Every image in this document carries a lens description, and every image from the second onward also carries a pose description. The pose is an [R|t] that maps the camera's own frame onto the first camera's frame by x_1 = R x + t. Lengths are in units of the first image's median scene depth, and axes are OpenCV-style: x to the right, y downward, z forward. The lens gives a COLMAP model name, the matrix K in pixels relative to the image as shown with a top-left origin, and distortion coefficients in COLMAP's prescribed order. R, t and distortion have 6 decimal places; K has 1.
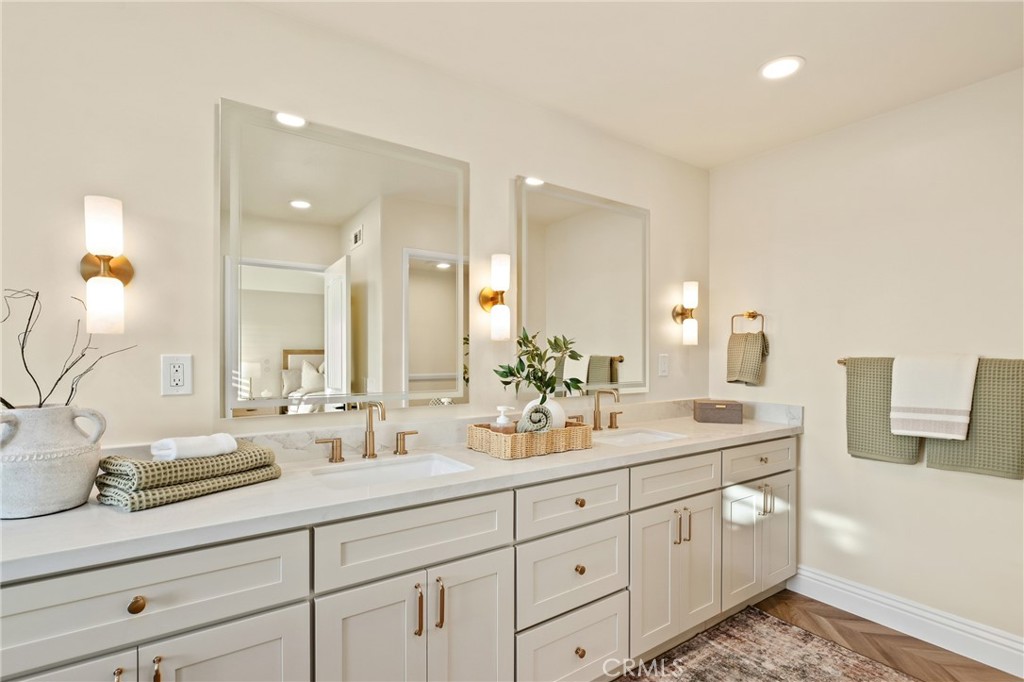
lens RADIAL K [[448.2, 0, 510.5], [0, 448.2, 396.5], [0, 0, 1]] dist [-0.000240, 0.000011]
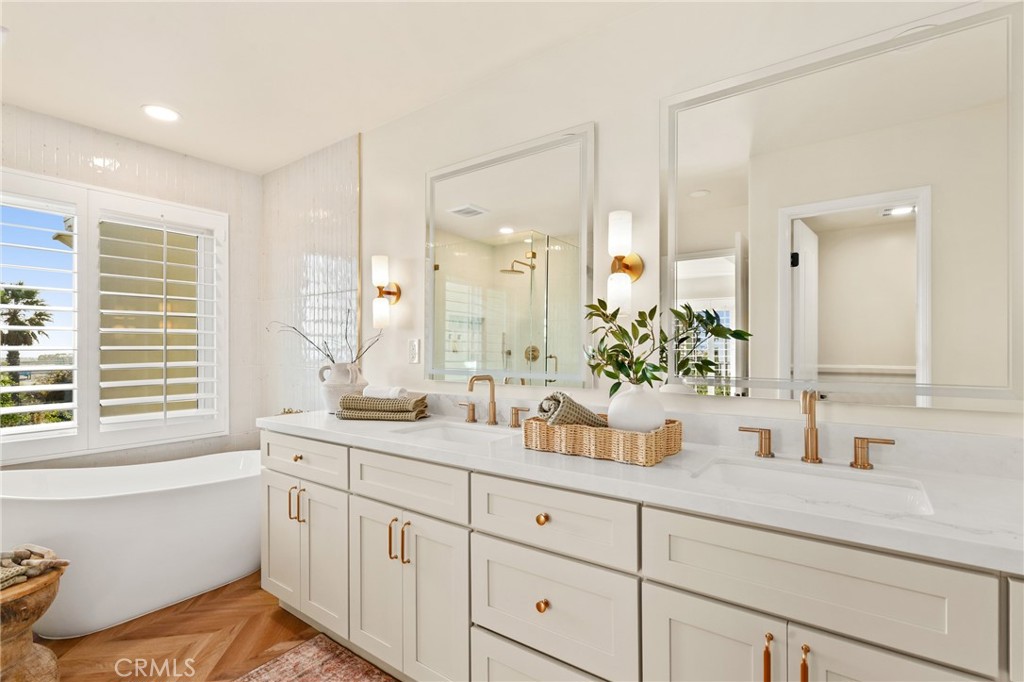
lens RADIAL K [[500.4, 0, 503.4], [0, 500.4, 339.7], [0, 0, 1]] dist [-0.001590, -0.000567]
pose [[0.340223, -0.000626, -0.940345, 0.765993], [-0.064482, 0.997630, -0.023995, -0.044766], [0.938131, 0.068799, 0.339376, 0.480893]]
